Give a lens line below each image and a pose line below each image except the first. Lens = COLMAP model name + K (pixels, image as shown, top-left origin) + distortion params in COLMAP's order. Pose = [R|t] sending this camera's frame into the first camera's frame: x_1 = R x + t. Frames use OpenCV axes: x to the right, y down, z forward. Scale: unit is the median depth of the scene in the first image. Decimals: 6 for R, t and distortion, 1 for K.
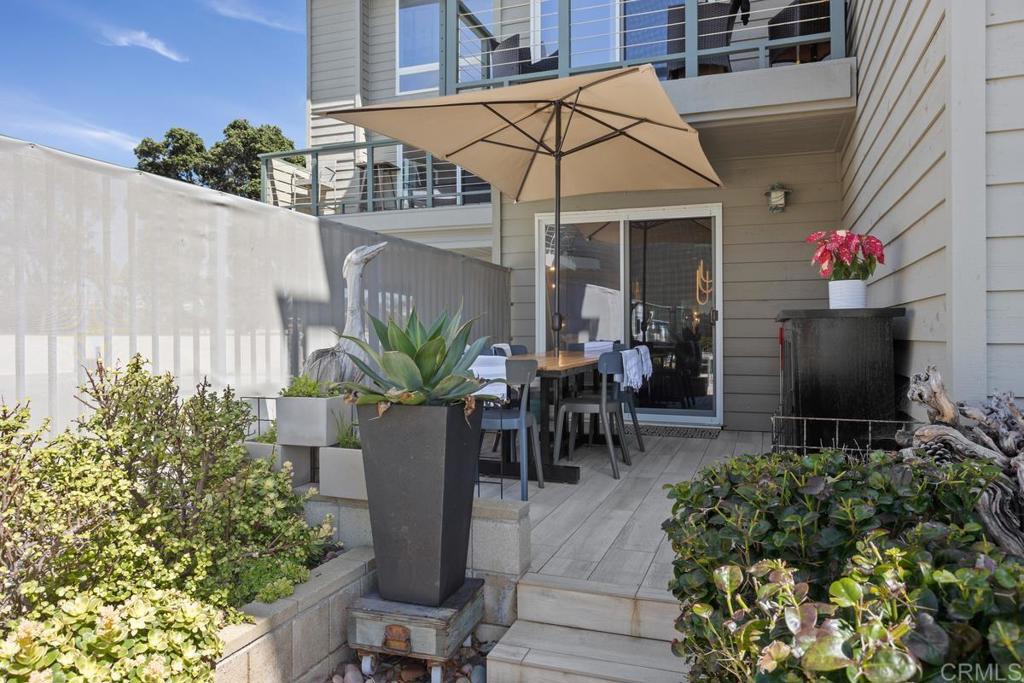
lens RADIAL K [[703.6, 0, 512.0], [0, 703.6, 341.5], [0, 0, 1]] dist [-0.072924, 0.000162]
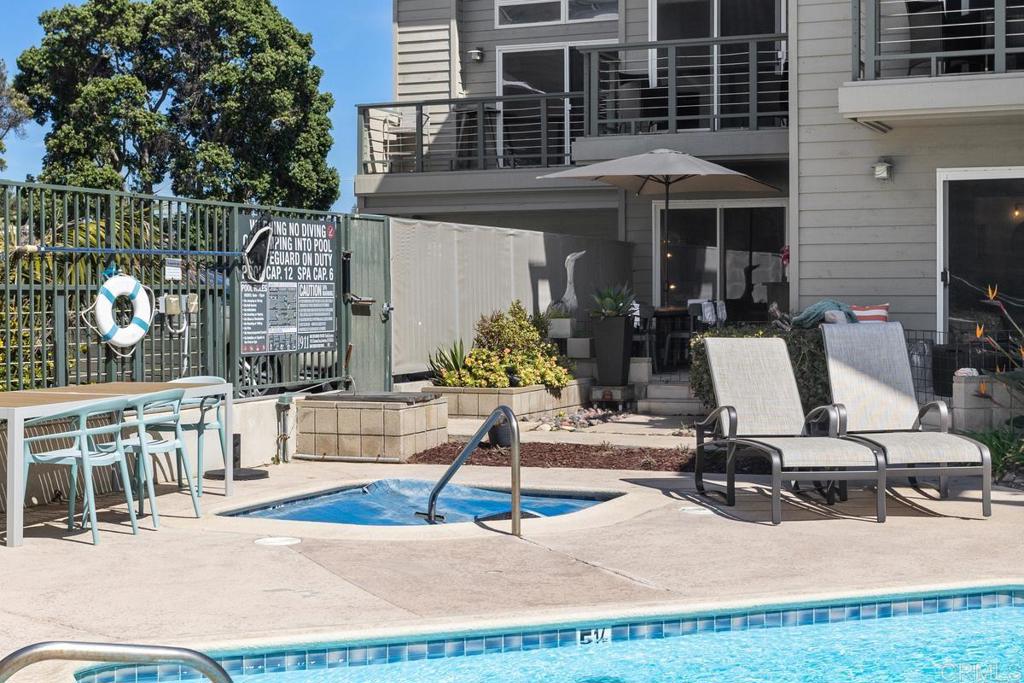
lens RADIAL K [[1523.0, 0, 512.0], [0, 1523.0, 341.5], [0, 0, 1]] dist [-0.179185, -0.002916]
pose [[0.998457, 0.002479, -0.055475, -0.074016], [-0.001497, 0.999841, 0.017746, 0.029041], [0.055510, -0.017635, 0.998302, -1.924293]]
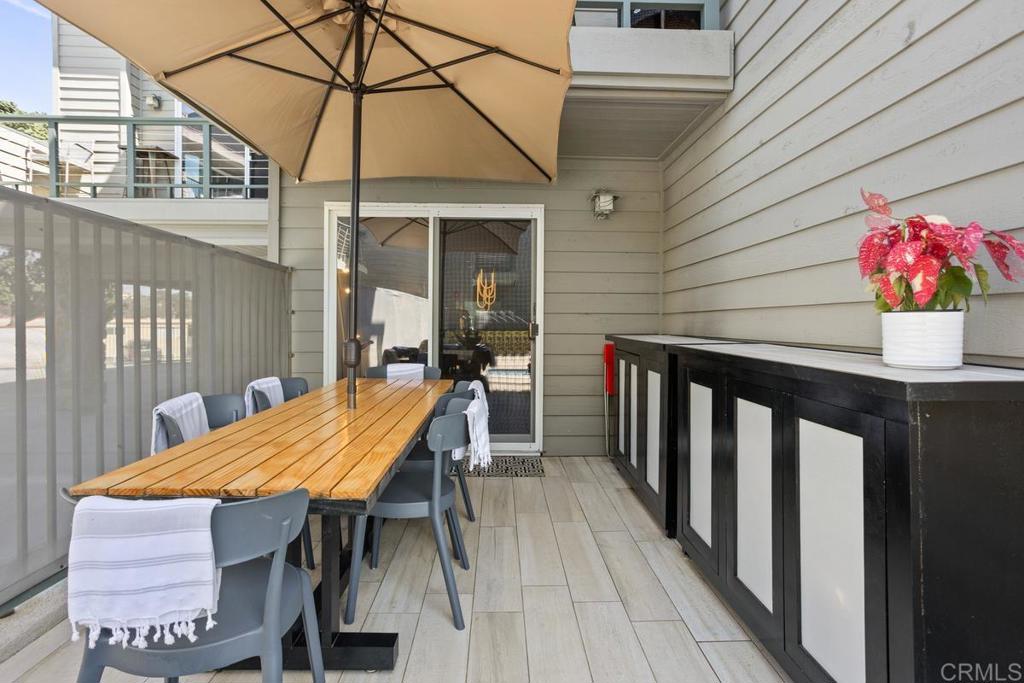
lens RADIAL K [[512.5, 0, 509.1], [0, 512.5, 326.6], [0, 0, 1]] dist [-0.074837, 0.057386]
pose [[0.932368, 0.005913, 0.361463, 0.022454], [-0.004290, 0.999977, -0.005294, -0.037440], [-0.361486, 0.003386, 0.932372, 0.398665]]
